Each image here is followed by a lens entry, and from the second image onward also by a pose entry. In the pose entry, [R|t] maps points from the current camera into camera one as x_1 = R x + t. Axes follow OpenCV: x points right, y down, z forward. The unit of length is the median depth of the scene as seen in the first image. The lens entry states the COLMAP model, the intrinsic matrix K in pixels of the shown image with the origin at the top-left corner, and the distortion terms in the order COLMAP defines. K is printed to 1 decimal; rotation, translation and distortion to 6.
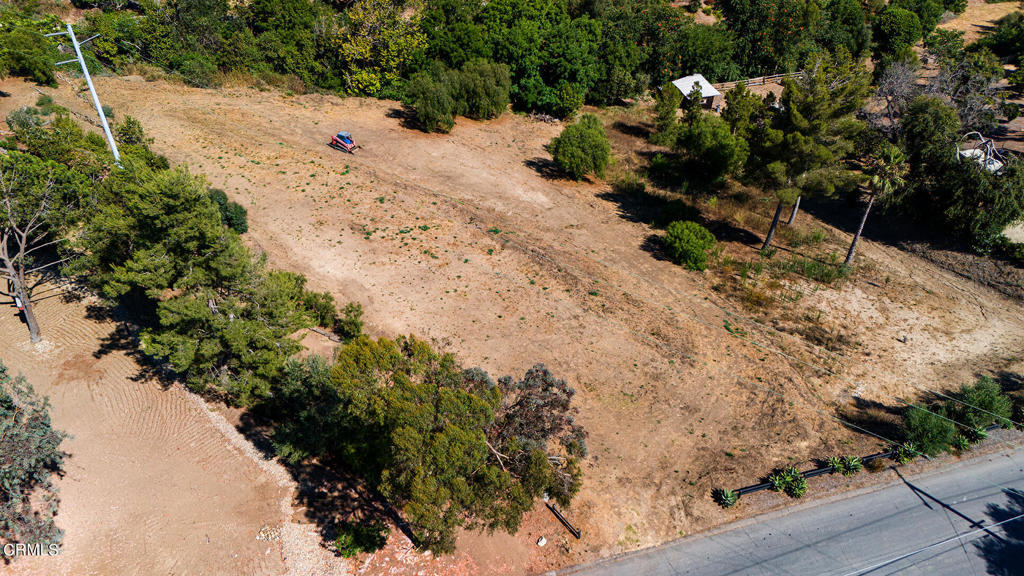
lens RADIAL K [[757.1, 0, 517.8], [0, 757.1, 284.5], [0, 0, 1]] dist [0.069023, -0.074162]
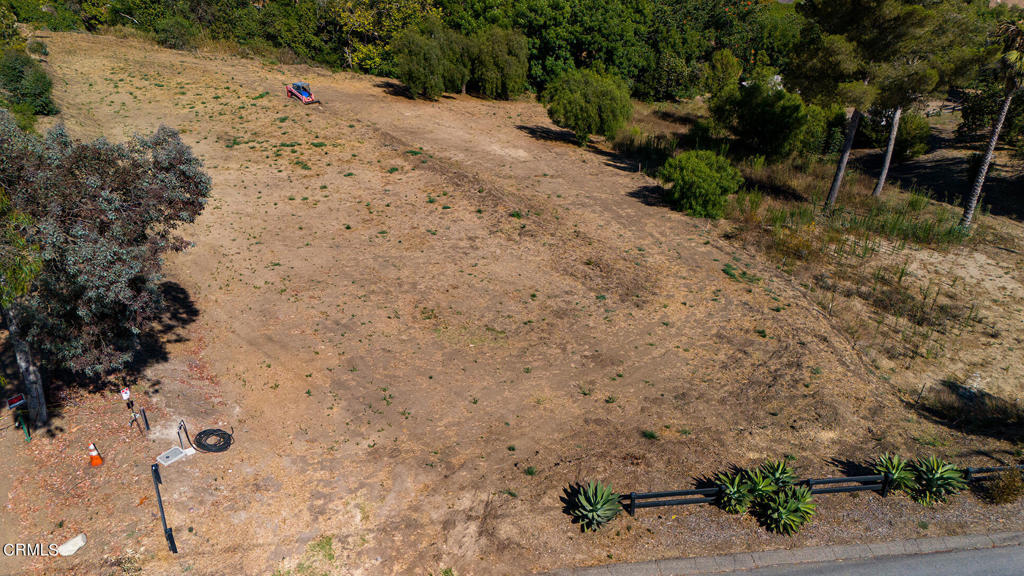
lens RADIAL K [[753.9, 0, 515.9], [0, 753.9, 285.5], [0, 0, 1]] dist [0.078556, -0.071571]
pose [[0.986228, 0.071751, -0.149020, 0.152848], [-0.092804, 0.985862, -0.139509, 0.120806], [0.136903, 0.151418, 0.978943, 0.315171]]
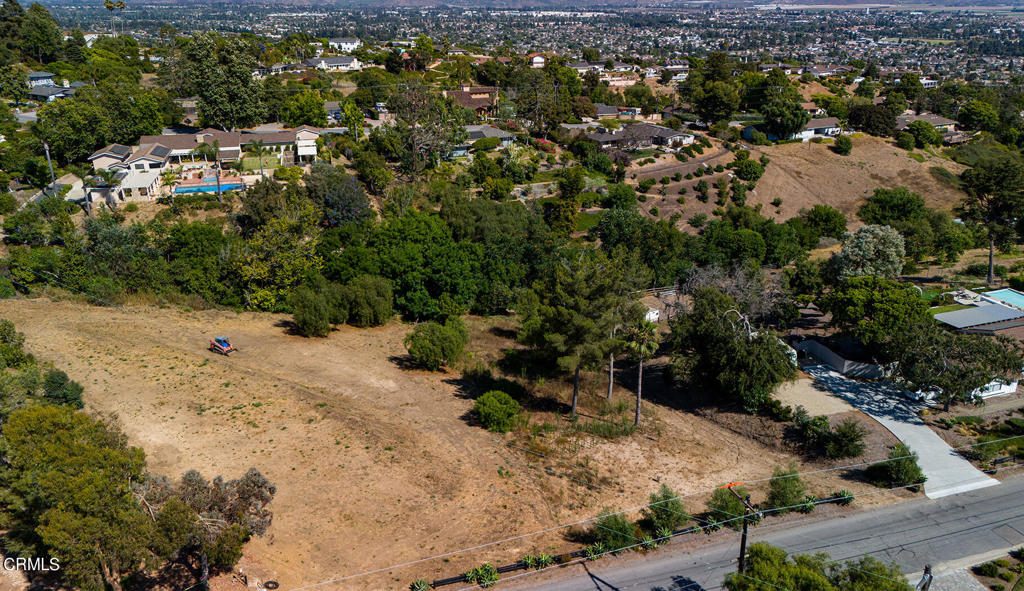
lens RADIAL K [[798.7, 0, 550.2], [0, 798.7, 305.5], [0, 0, 1]] dist [0.066978, -0.066682]
pose [[0.999072, -0.024695, 0.035284, 0.234945], [0.033814, 0.957178, -0.287517, 0.122971], [-0.026672, 0.288444, 0.957125, -0.154576]]
